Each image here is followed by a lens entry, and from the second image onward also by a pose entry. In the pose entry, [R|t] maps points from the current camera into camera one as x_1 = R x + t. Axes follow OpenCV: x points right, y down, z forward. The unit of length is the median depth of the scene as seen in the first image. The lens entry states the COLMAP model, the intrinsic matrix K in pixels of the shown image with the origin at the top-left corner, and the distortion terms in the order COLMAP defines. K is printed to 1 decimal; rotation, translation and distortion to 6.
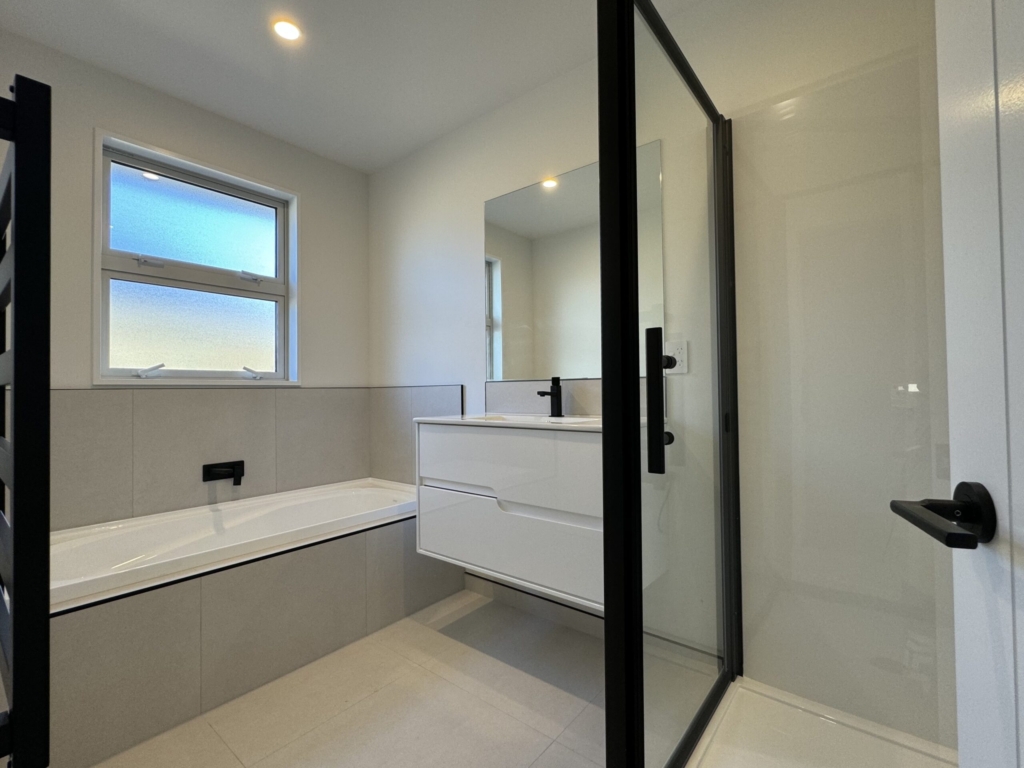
lens RADIAL K [[457.6, 0, 512.0], [0, 457.6, 384.0], [0, 0, 1]] dist [-0.050898, 0.000000]
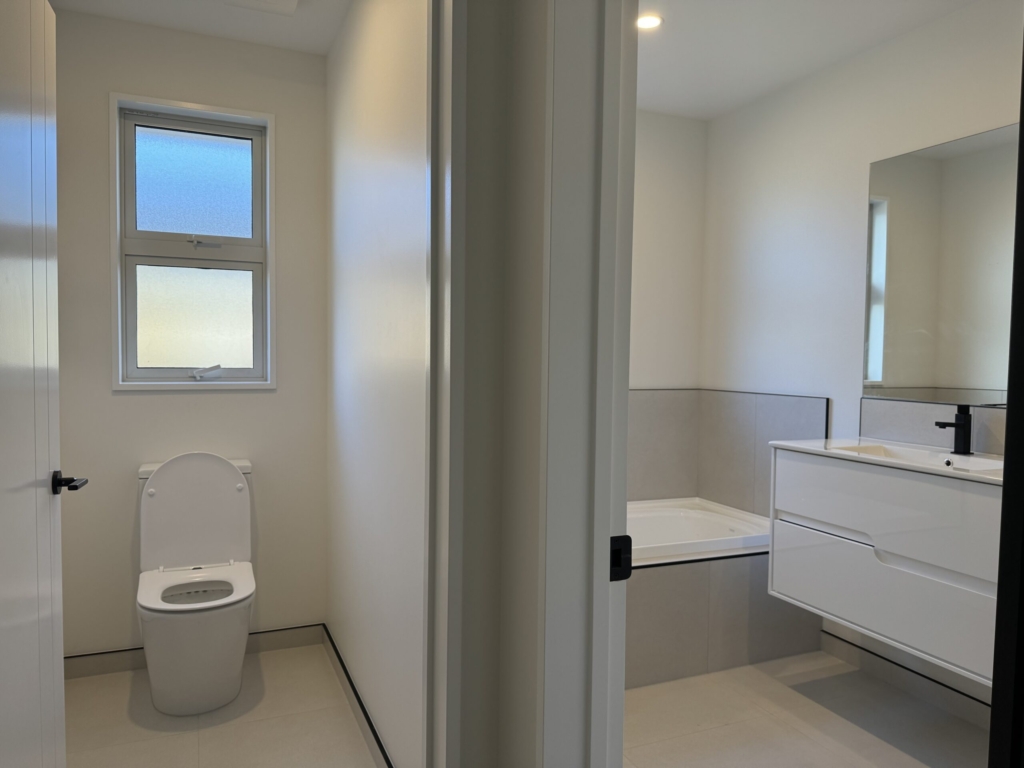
lens RADIAL K [[719.9, 0, 512.0], [0, 719.9, 384.0], [0, 0, 1]] dist [0.042280, -0.068117]
pose [[0.884931, 0.046328, -0.463413, -0.014848], [-0.017050, 0.997596, 0.067173, -0.119228], [0.465411, -0.051542, 0.883593, -0.446477]]
